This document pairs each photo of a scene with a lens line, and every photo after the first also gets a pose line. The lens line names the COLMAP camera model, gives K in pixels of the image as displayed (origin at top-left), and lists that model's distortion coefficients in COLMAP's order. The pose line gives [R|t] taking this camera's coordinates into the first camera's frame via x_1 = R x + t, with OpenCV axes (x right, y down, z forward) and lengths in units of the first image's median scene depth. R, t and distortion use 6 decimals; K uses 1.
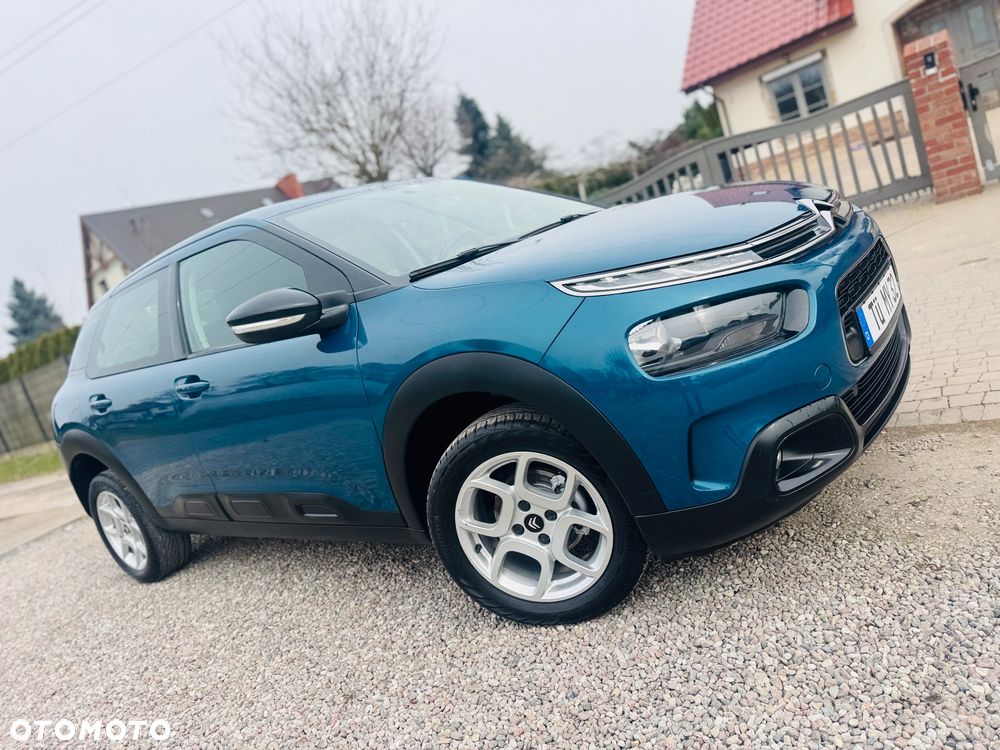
lens RADIAL K [[703.8, 0, 500.0], [0, 703.8, 375.0], [0, 0, 1]] dist [0.046663, -0.059399]
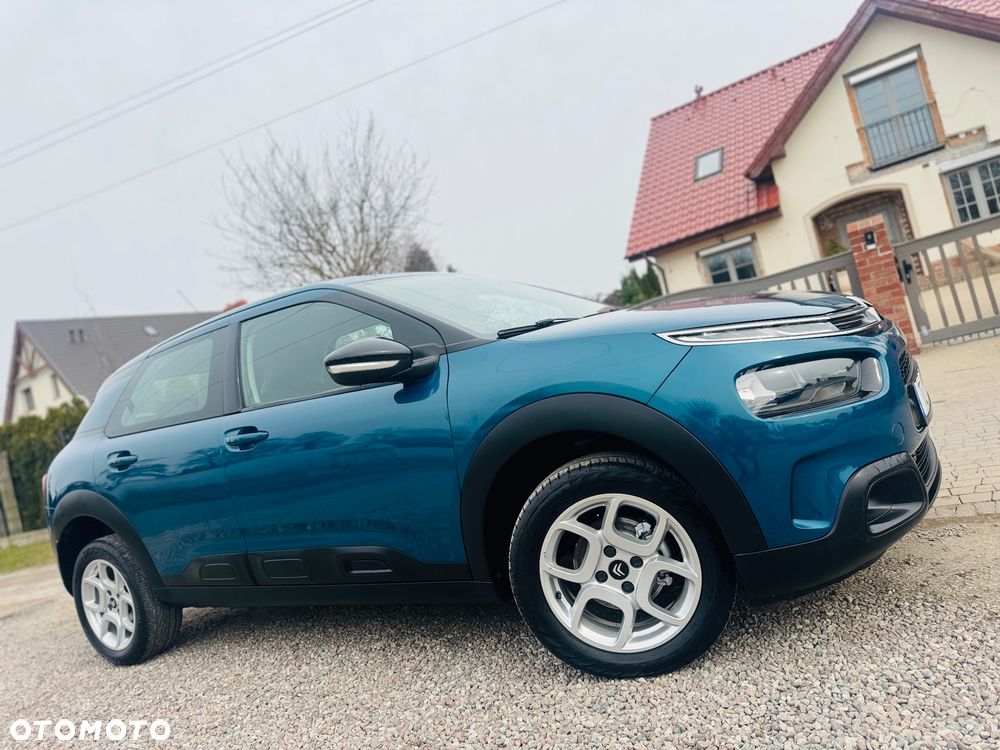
lens RADIAL K [[707.4, 0, 490.4], [0, 707.4, 371.0], [0, 0, 1]] dist [0.006824, -0.005268]
pose [[0.993370, 0.082922, 0.079619, -0.155687], [-0.064262, 0.974827, -0.213502, 0.102384], [-0.095319, 0.206971, 0.973693, -0.028500]]
